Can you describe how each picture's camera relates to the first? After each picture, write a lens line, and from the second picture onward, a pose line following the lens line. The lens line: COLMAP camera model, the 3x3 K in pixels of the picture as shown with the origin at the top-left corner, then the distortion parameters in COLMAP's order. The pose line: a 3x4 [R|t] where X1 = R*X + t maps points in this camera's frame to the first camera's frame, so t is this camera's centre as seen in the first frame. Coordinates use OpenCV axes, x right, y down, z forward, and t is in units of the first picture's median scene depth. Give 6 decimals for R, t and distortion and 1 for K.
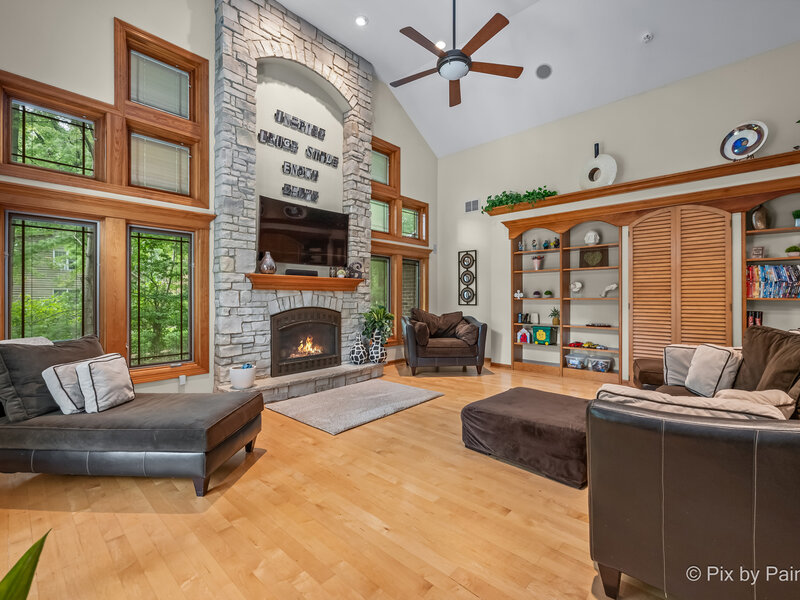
lens RADIAL K [[358.4, 0, 400.0], [0, 358.4, 300.0], [0, 0, 1]] dist [-0.000389, 0.000514]
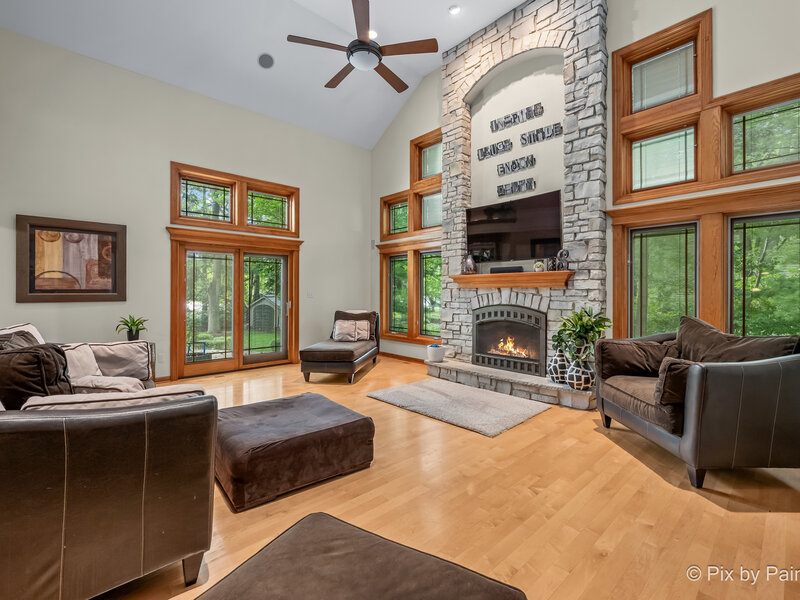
lens RADIAL K [[357.2, 0, 401.0], [0, 357.2, 294.6], [0, 0, 1]] dist [-0.000607, 0.000836]
pose [[-0.083770, 0.002554, -0.996482, 0.718528], [-0.016433, 0.999857, 0.003944, -0.006768], [0.996350, 0.016706, -0.083716, 0.781888]]
